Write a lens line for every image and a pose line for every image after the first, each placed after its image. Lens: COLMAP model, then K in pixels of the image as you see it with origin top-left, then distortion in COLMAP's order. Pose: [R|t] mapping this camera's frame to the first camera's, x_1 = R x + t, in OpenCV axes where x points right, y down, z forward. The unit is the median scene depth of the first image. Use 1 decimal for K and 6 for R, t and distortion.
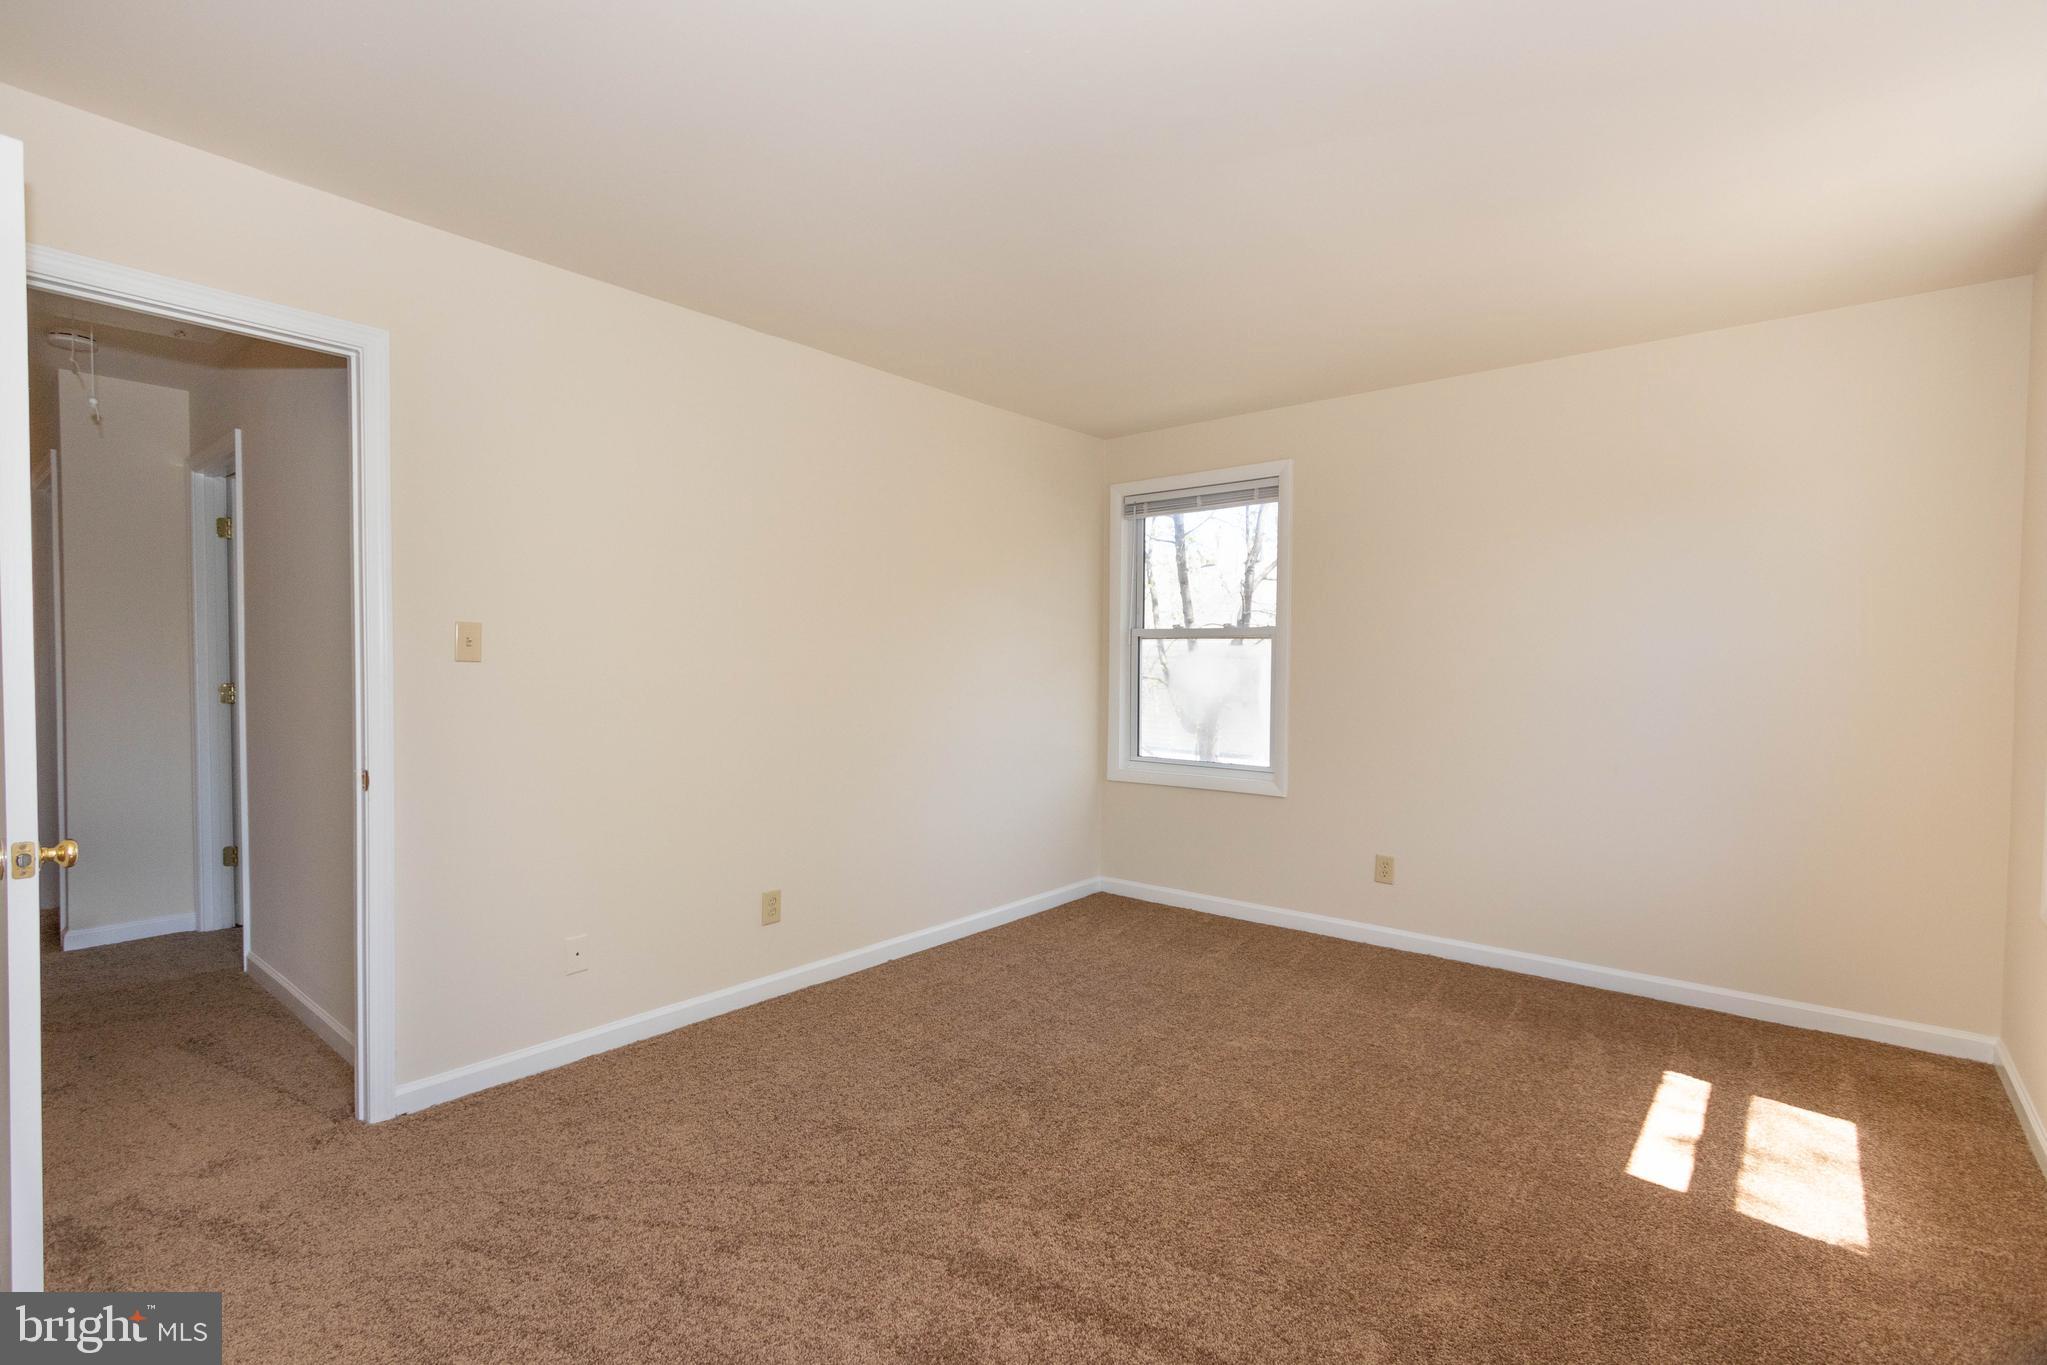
lens RADIAL K [[954.0, 0, 1023.5], [0, 954.0, 682.5], [0, 0, 1]] dist [-0.018418, 0.000021]
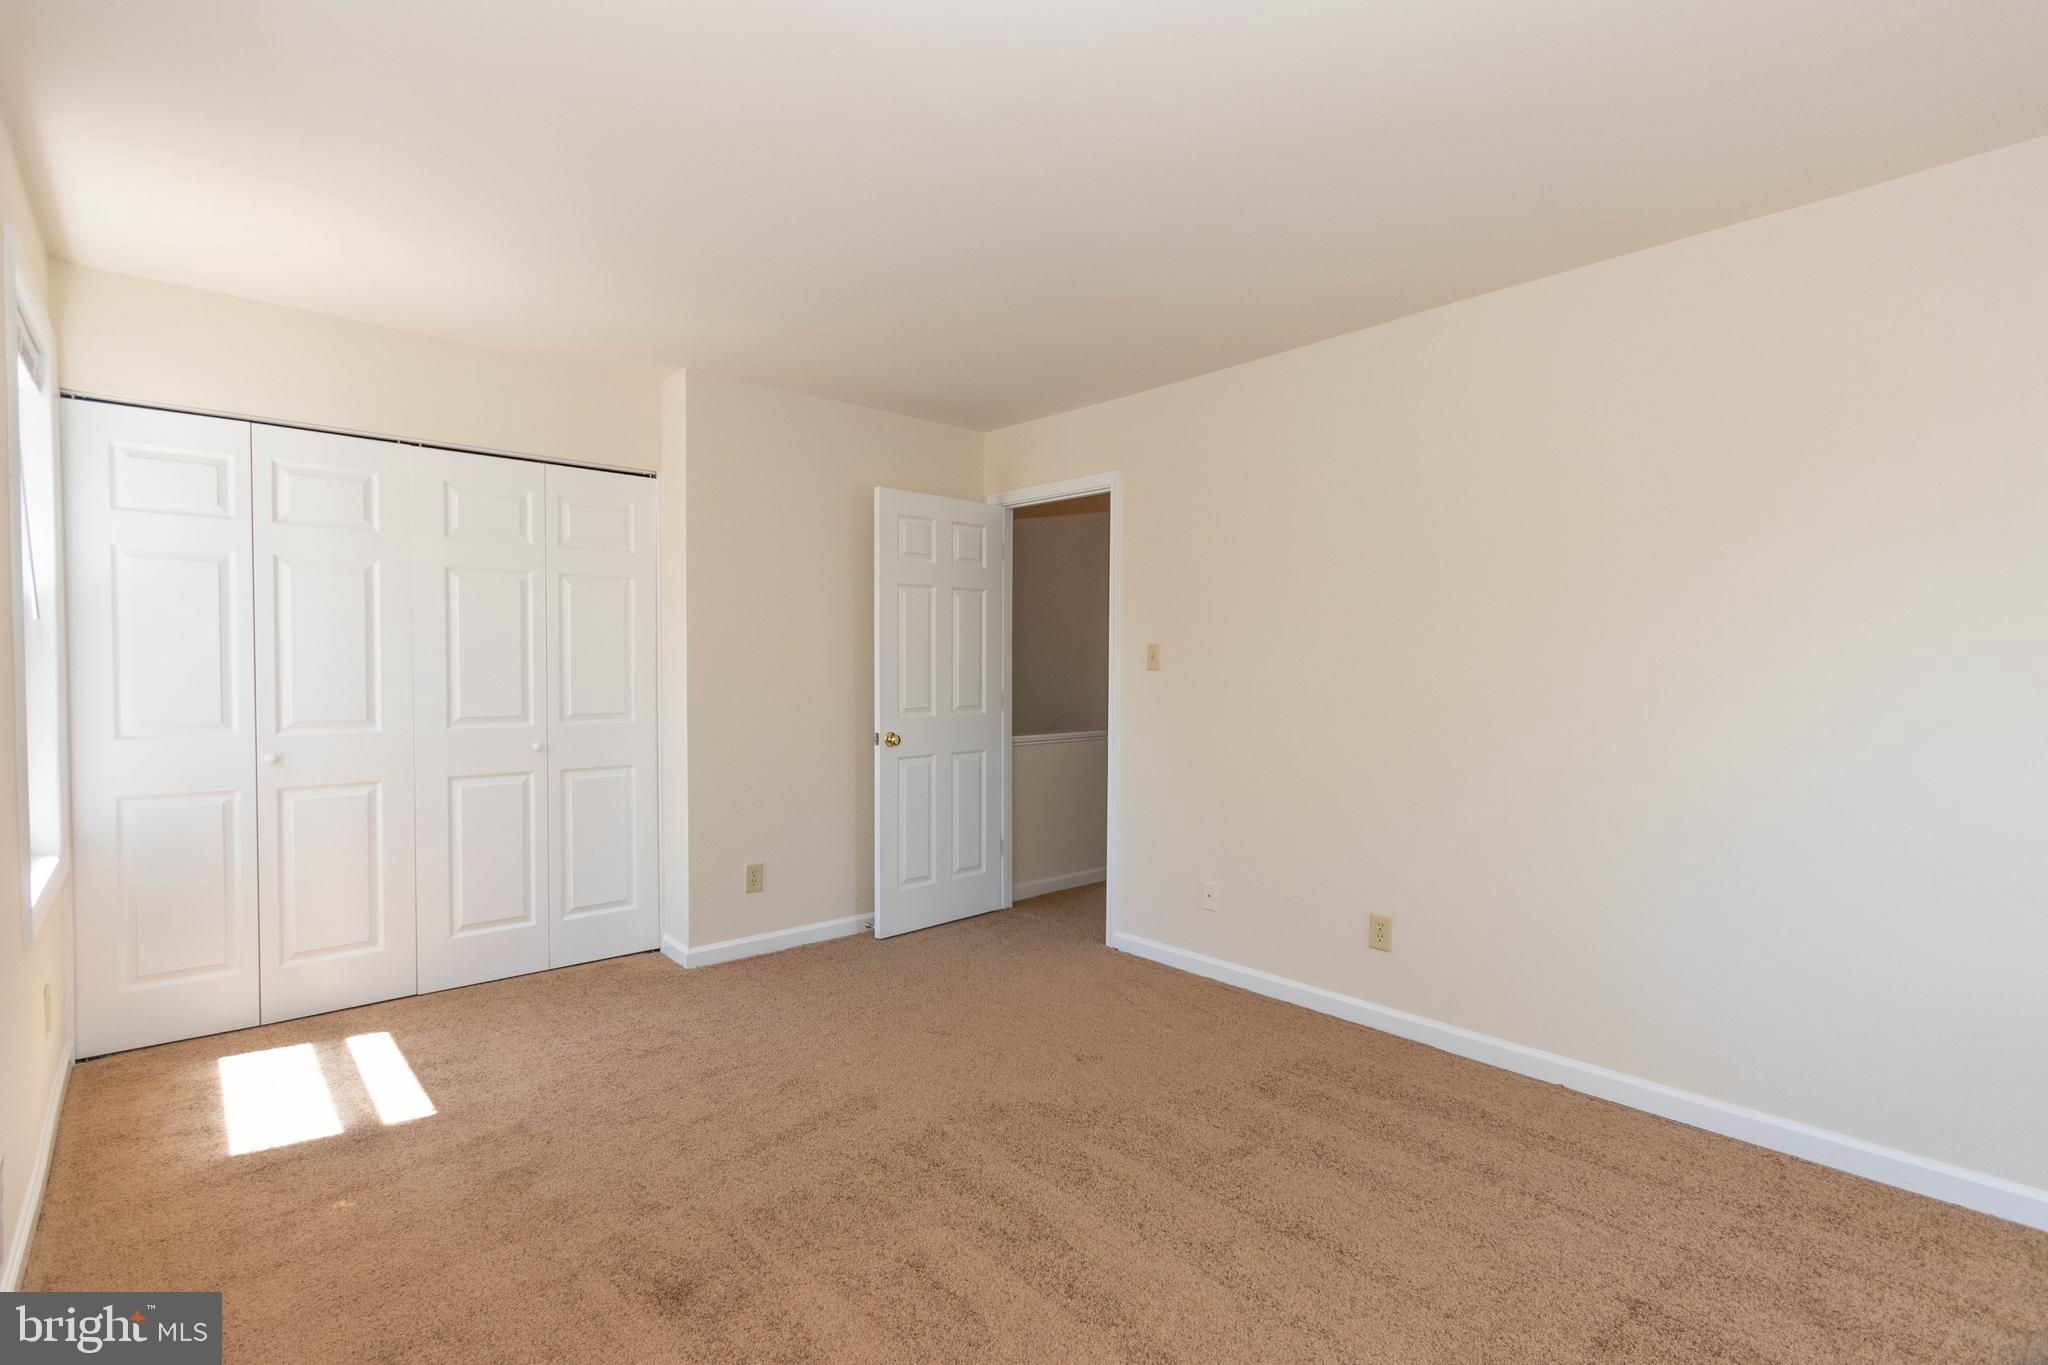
lens RADIAL K [[929.5, 0, 1024.0], [0, 929.5, 682.5], [0, 0, 1]] dist [0.009925, -0.000111]
pose [[-0.133297, 0.020056, -0.990873, 0.906934], [-0.022524, 0.999476, 0.023260, -0.031985], [0.990820, 0.025419, -0.132776, 1.007438]]
